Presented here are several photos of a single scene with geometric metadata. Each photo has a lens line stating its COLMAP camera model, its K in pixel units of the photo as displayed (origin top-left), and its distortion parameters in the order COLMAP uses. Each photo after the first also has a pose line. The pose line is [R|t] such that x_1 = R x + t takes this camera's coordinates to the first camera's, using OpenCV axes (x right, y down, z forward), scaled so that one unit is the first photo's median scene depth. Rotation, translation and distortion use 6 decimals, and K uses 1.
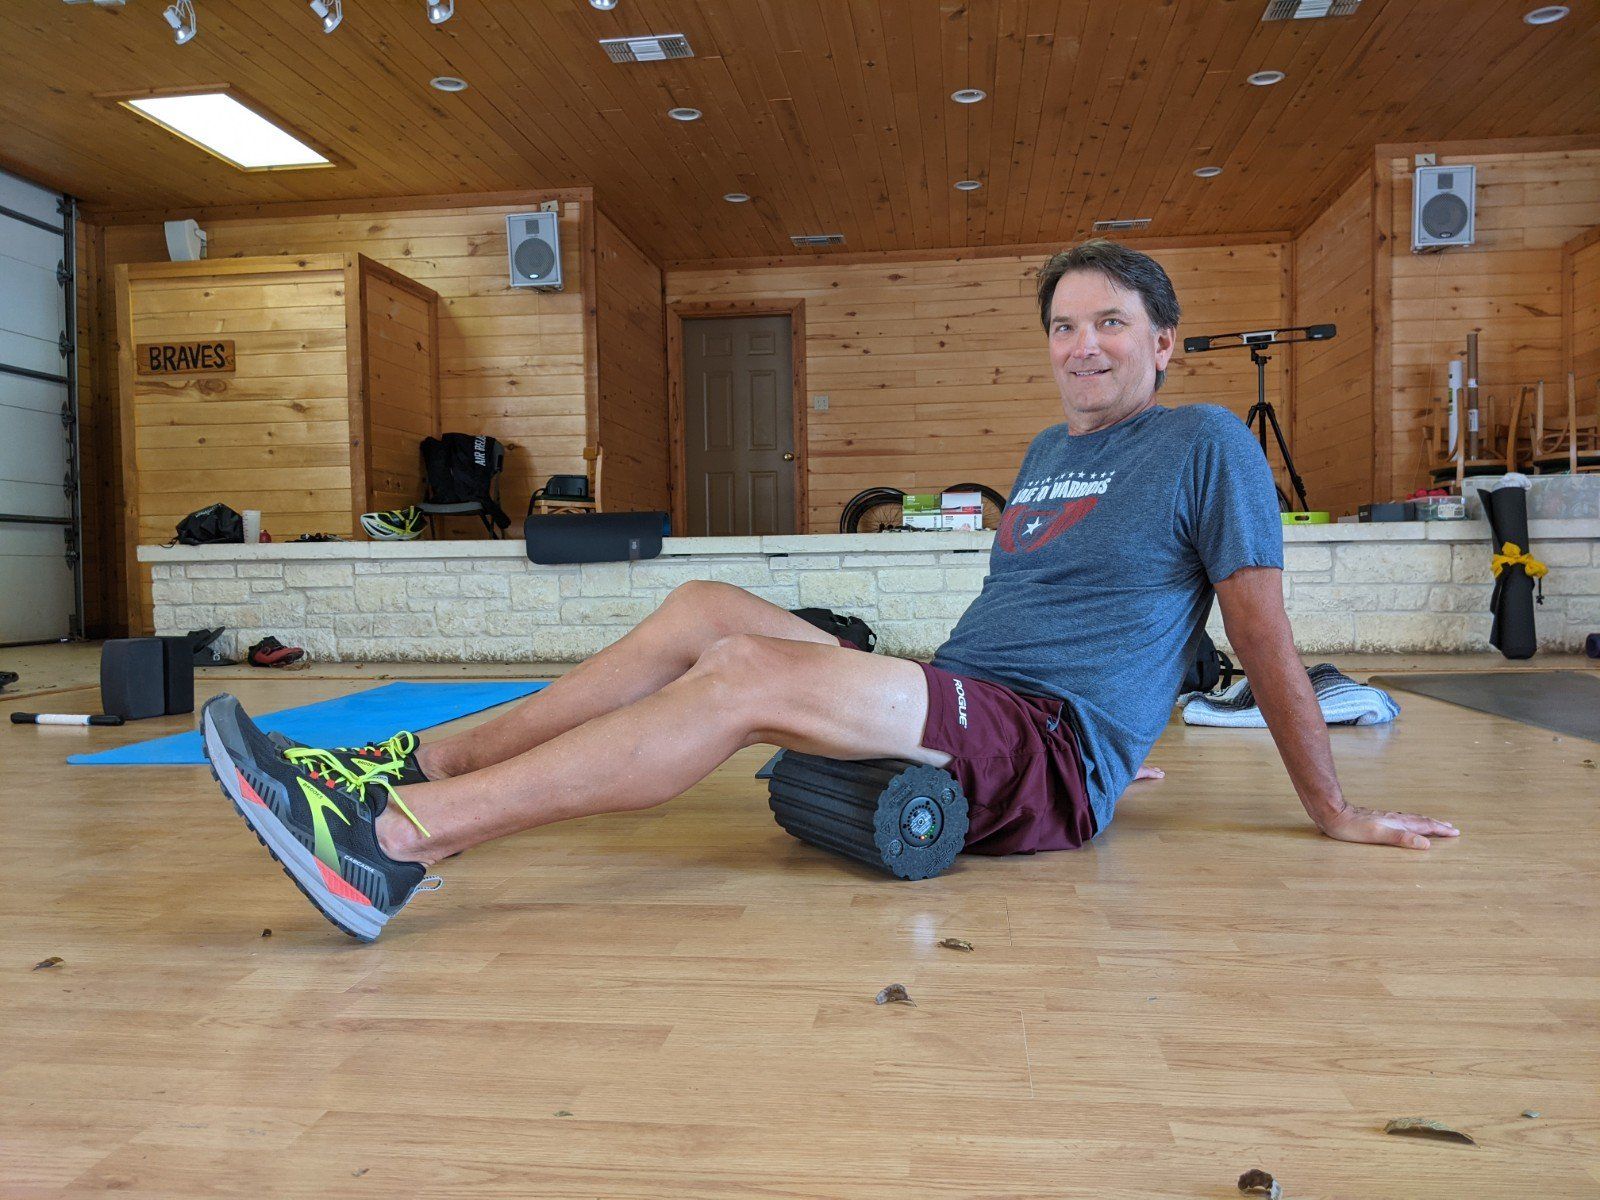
lens RADIAL K [[1319.5, 0, 808.8], [0, 1319.5, 599.8], [0, 0, 1]] dist [-0.016862, -0.010566]
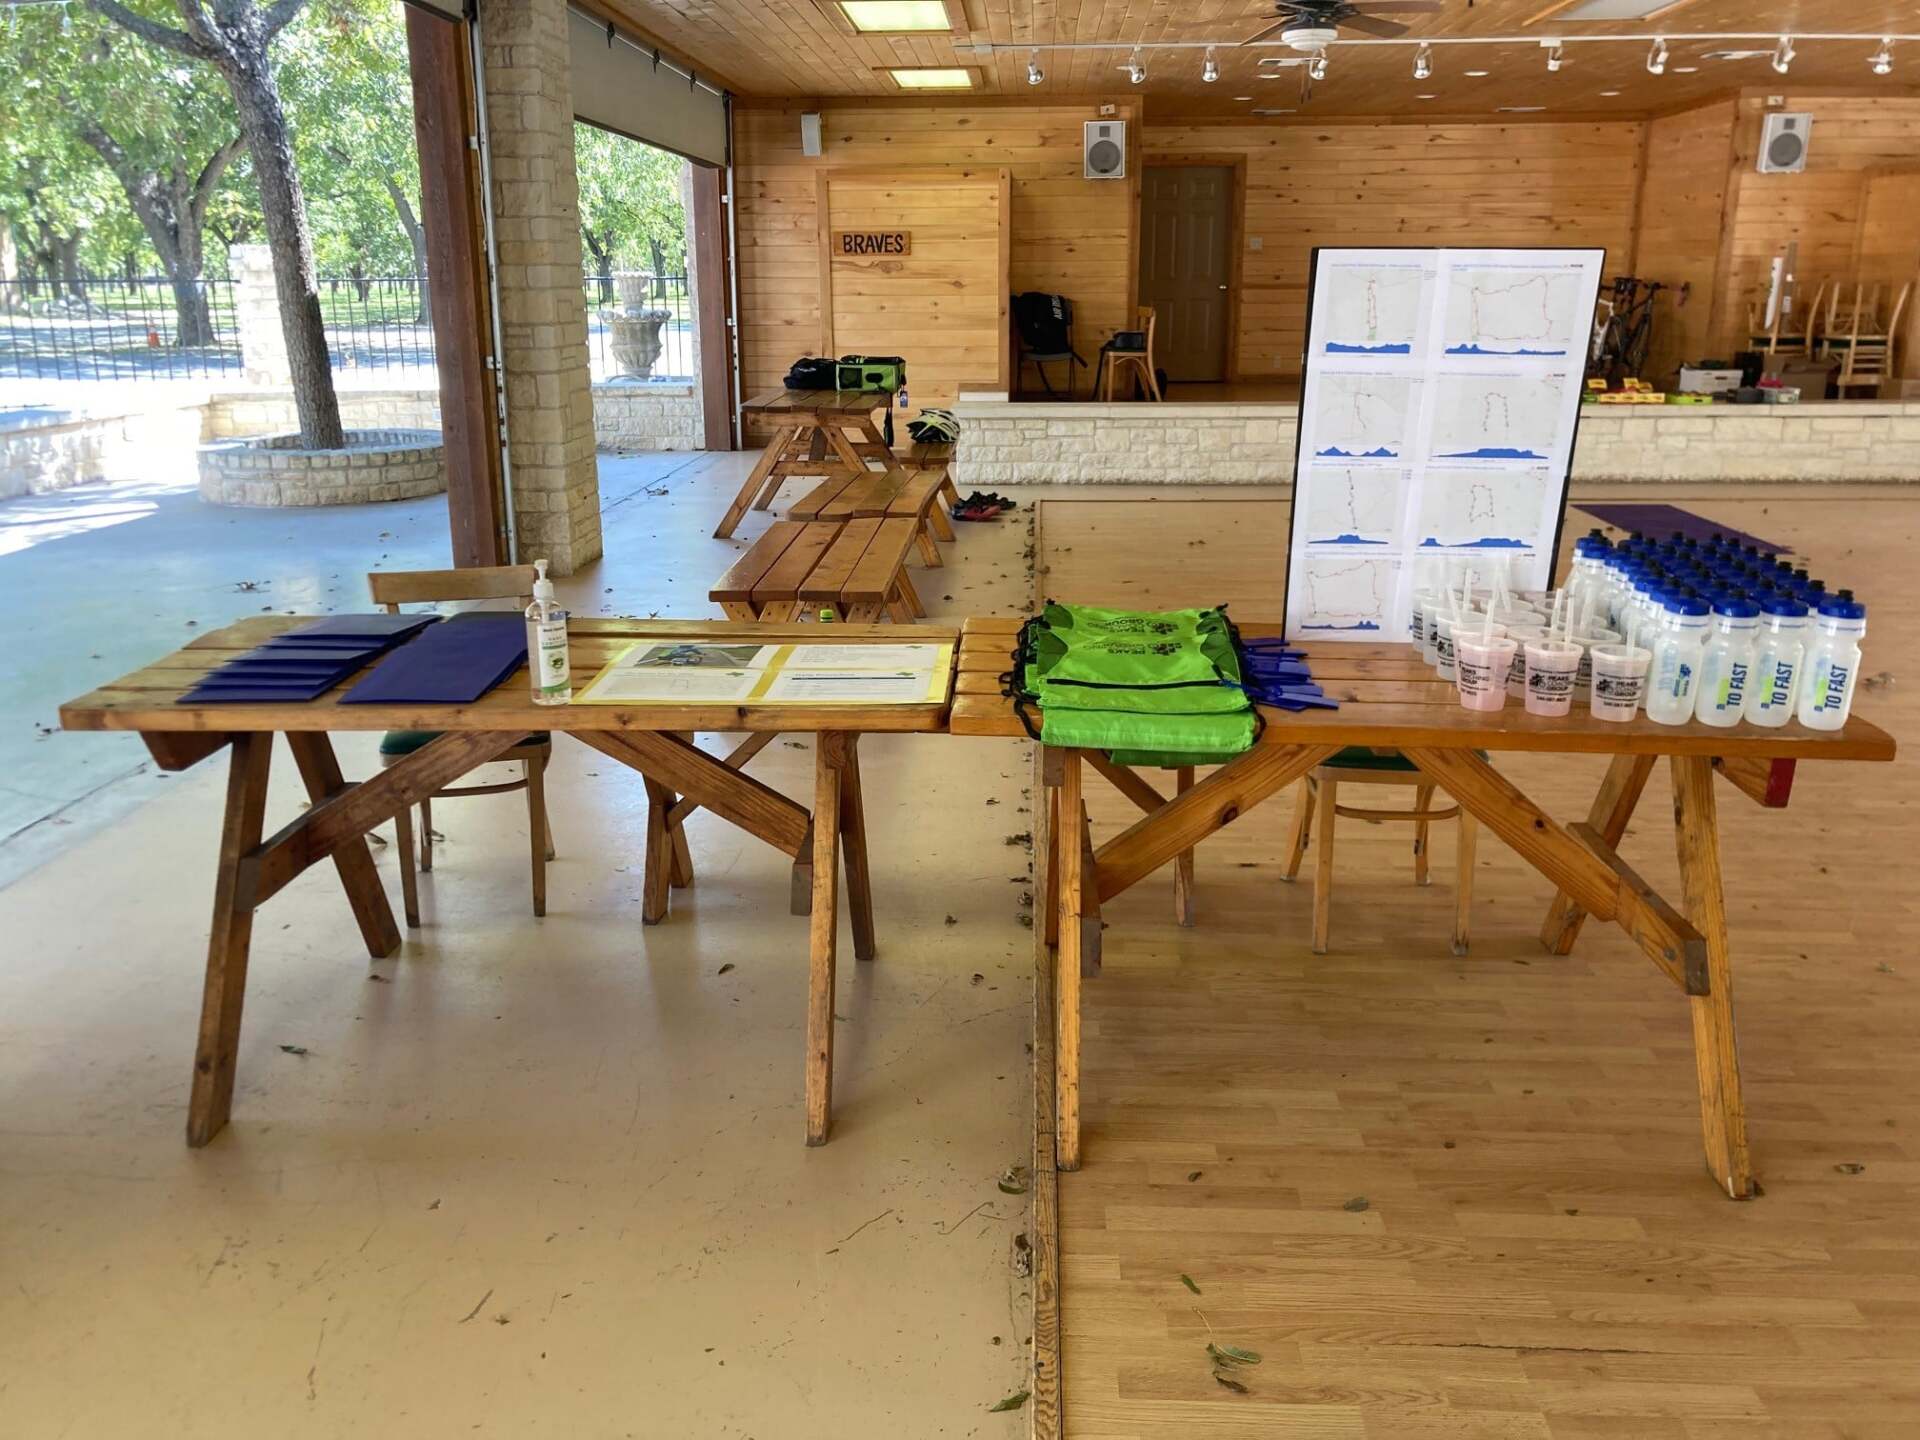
lens RADIAL K [[1583.4, 0, 948.5], [0, 1583.4, 714.7], [0, 0, 1]] dist [-0.016862, -0.010566]
pose [[0.997677, -0.011380, 0.067158, -0.495692], [-0.005927, 0.967702, 0.252028, -0.123030], [-0.067857, -0.251841, 0.965387, -0.664600]]
